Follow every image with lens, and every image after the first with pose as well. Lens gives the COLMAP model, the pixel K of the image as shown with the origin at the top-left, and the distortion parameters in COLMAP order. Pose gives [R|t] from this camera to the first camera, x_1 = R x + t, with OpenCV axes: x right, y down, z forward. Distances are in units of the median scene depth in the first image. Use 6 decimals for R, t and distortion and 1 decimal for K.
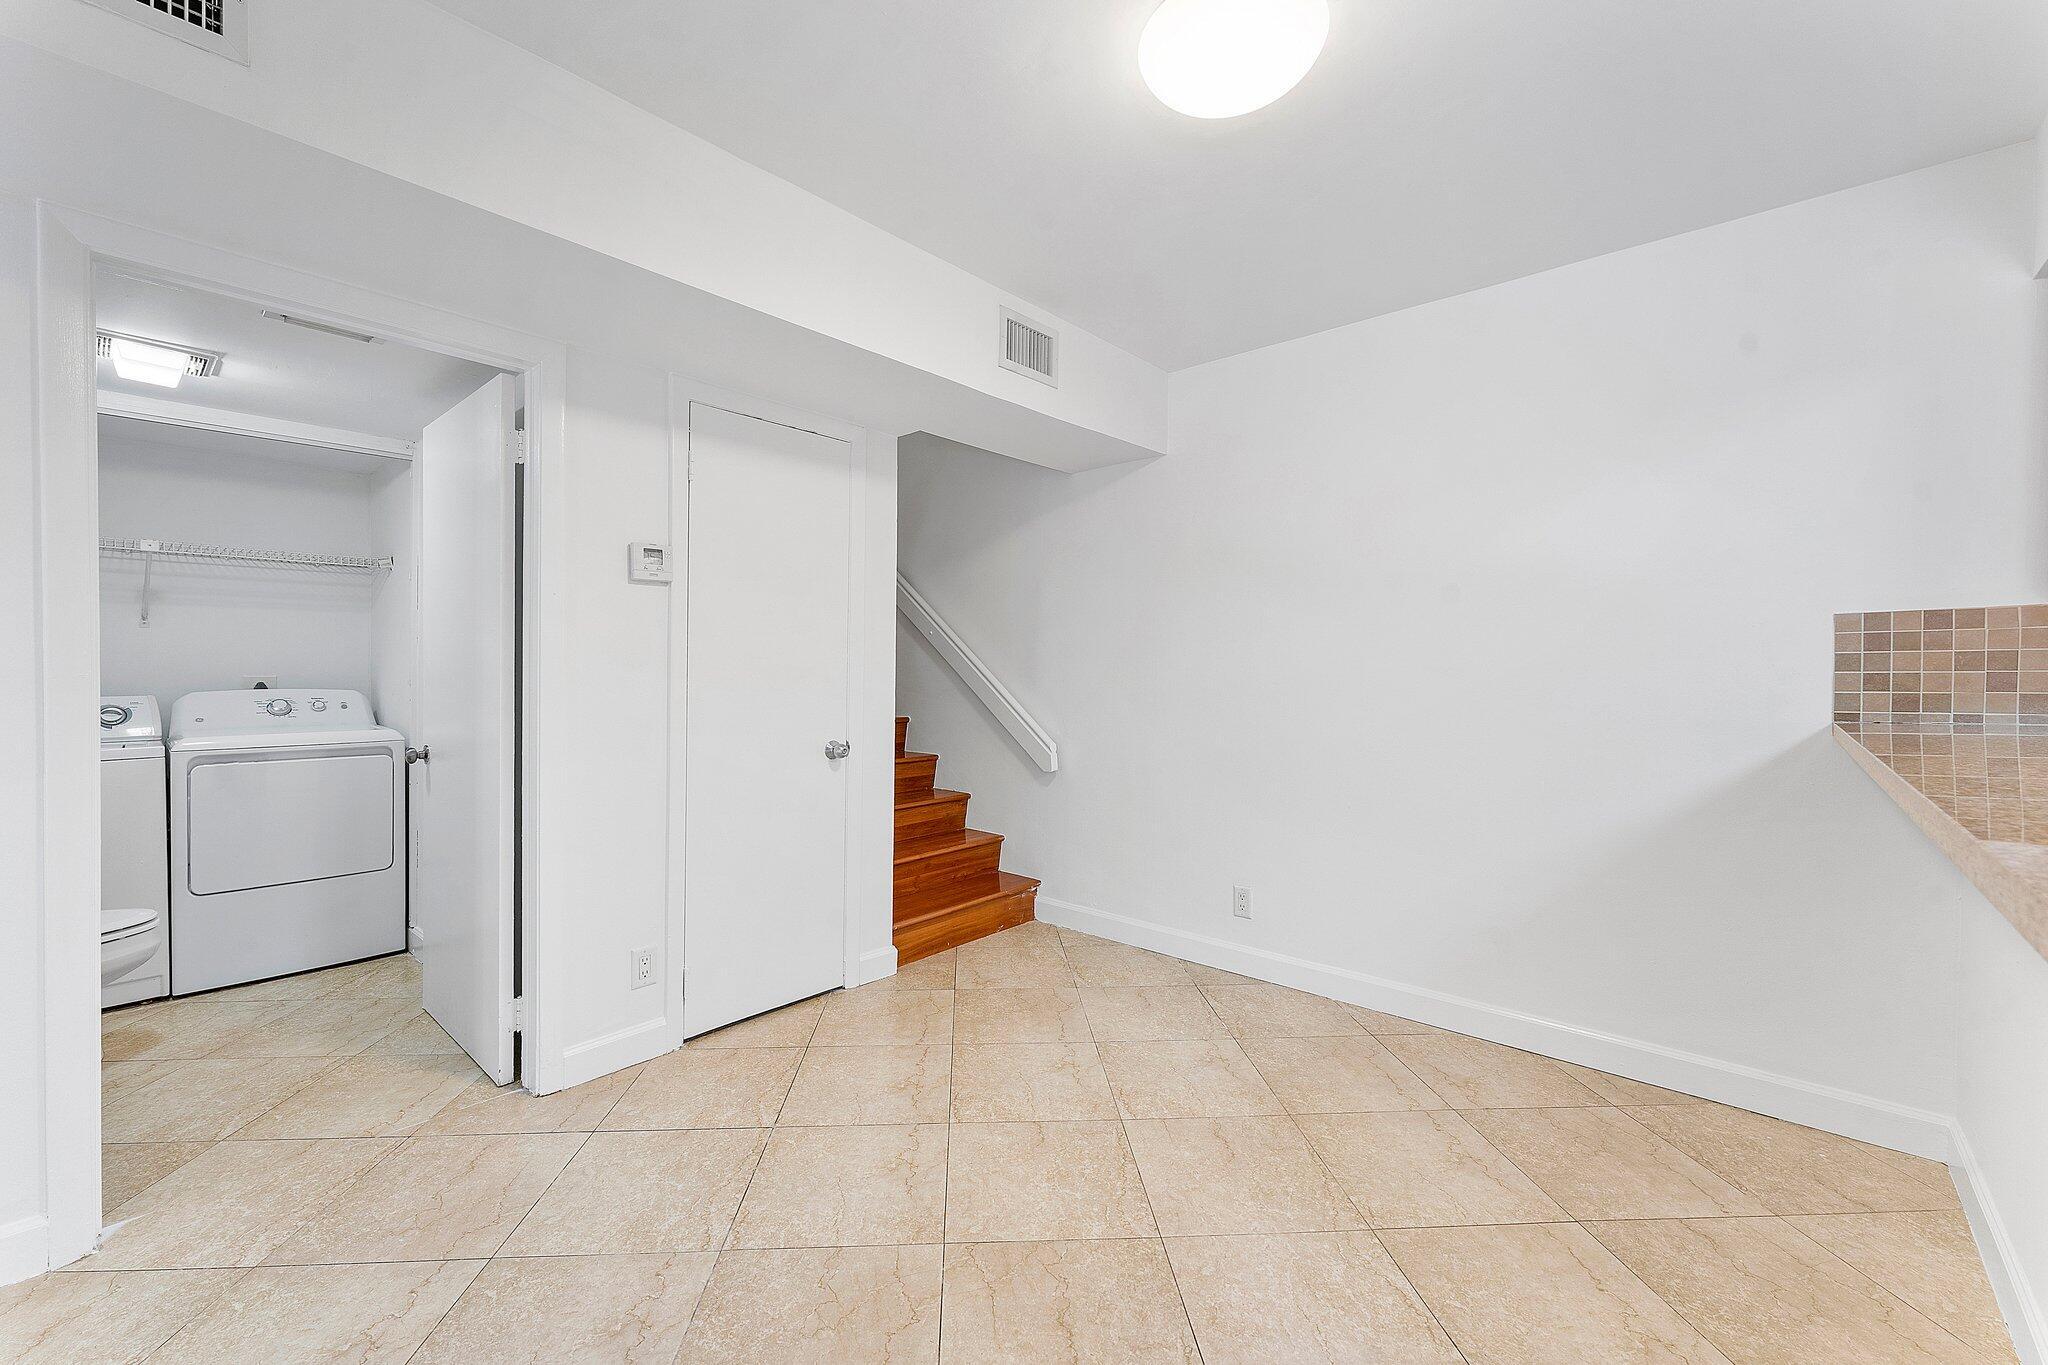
lens RADIAL K [[824.1, 0, 1018.6], [0, 824.1, 689.6], [0, 0, 1]] dist [0.001512, -0.000066]
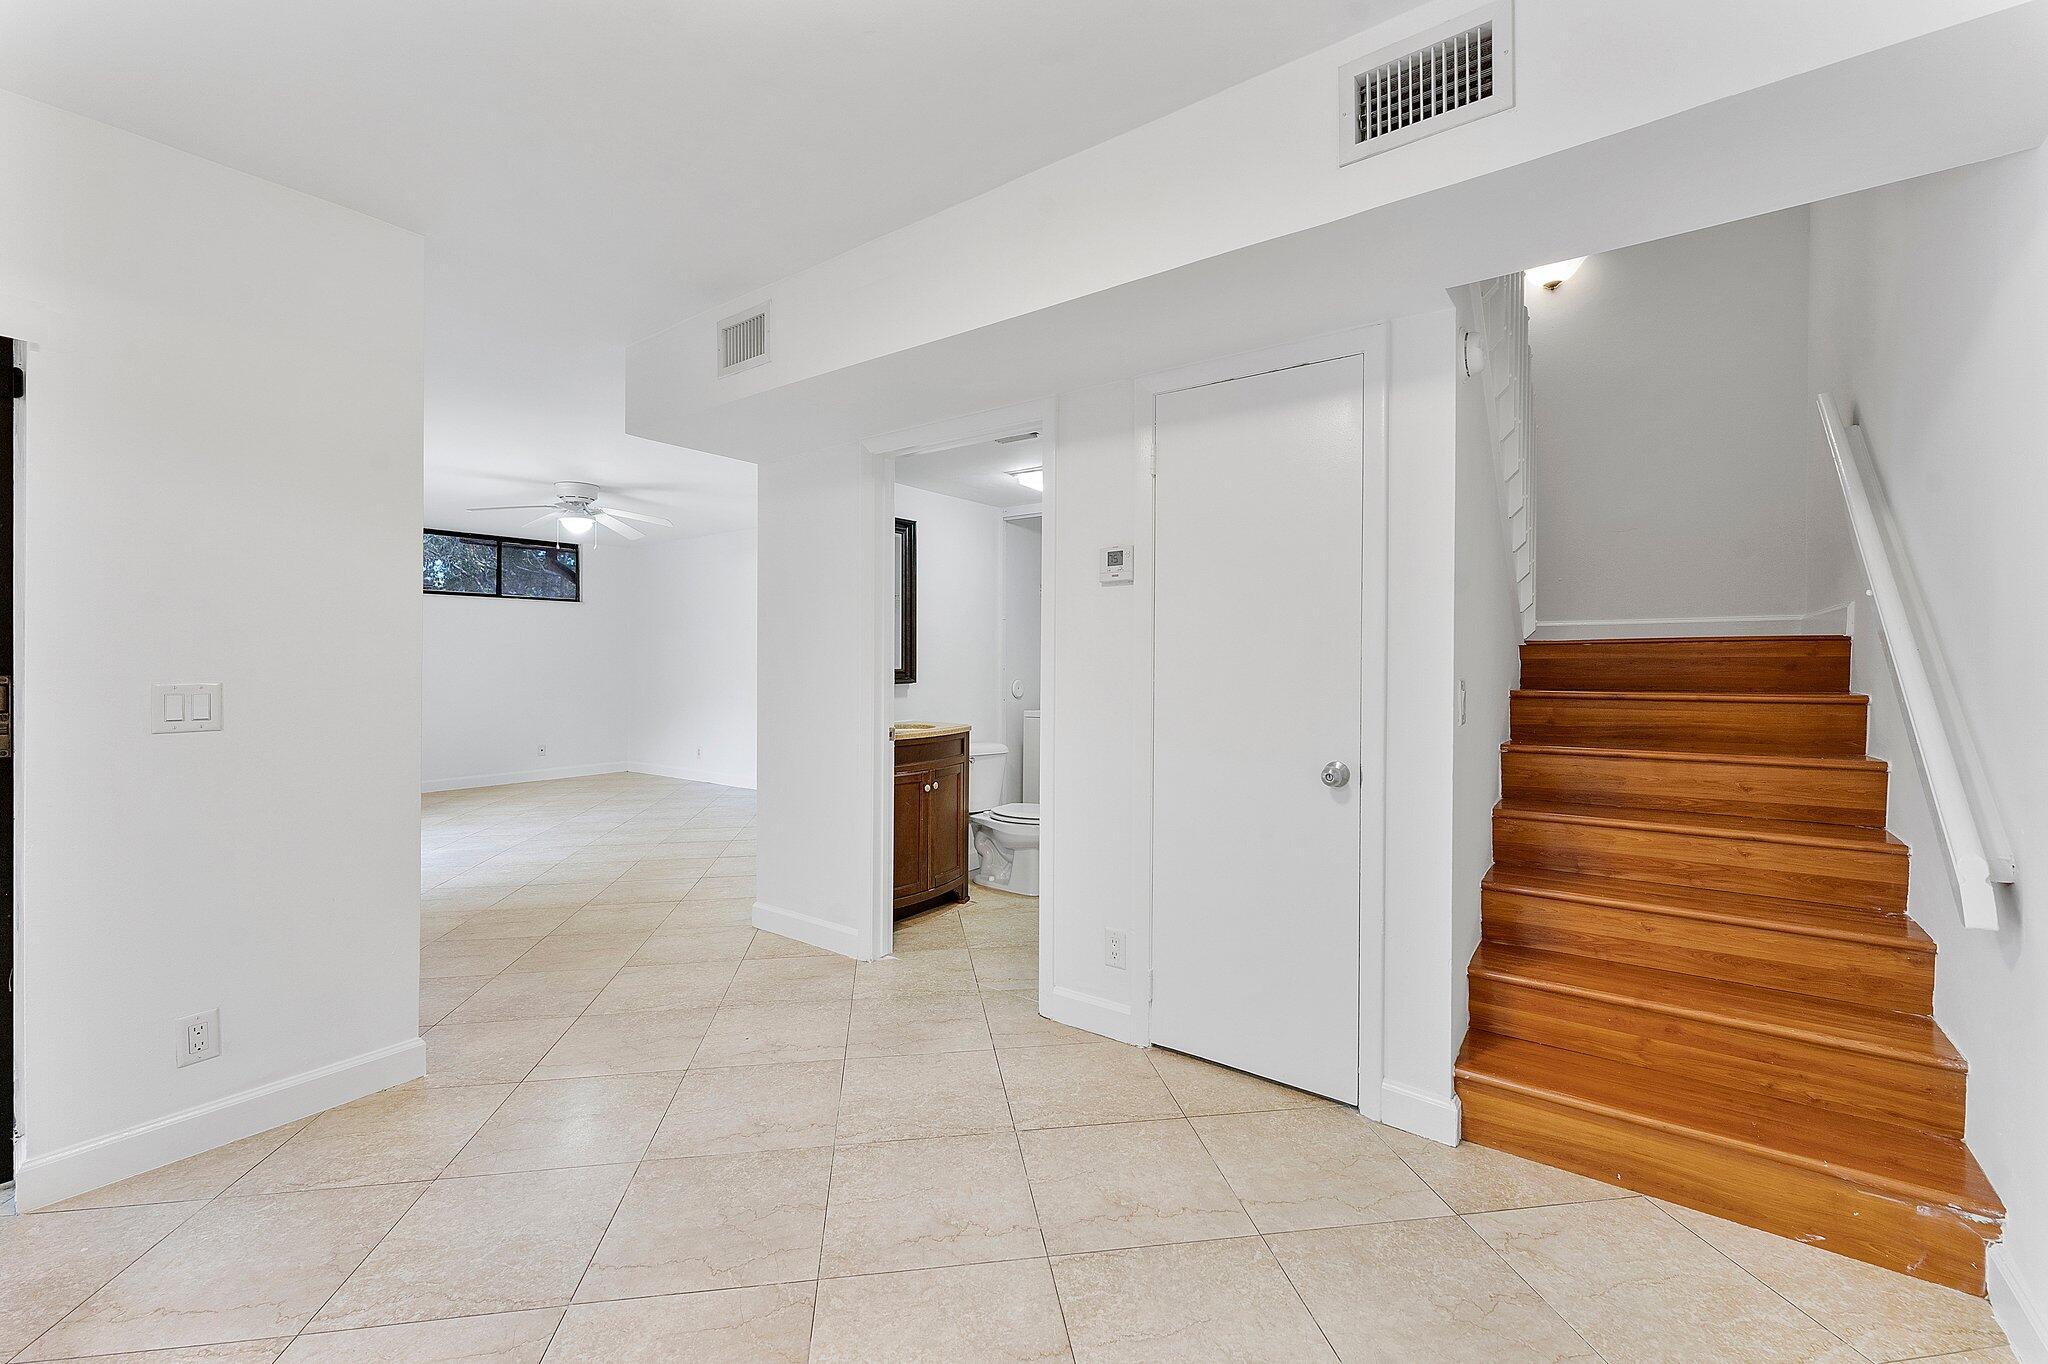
lens RADIAL K [[837.8, 0, 1001.5], [0, 837.8, 655.3], [0, 0, 1]] dist [0.000816, 0.000569]
pose [[0.081878, -0.009699, -0.996595, 0.619138], [-0.025150, 0.999614, -0.011795, -0.022082], [0.996325, 0.026030, 0.081602, 0.779802]]
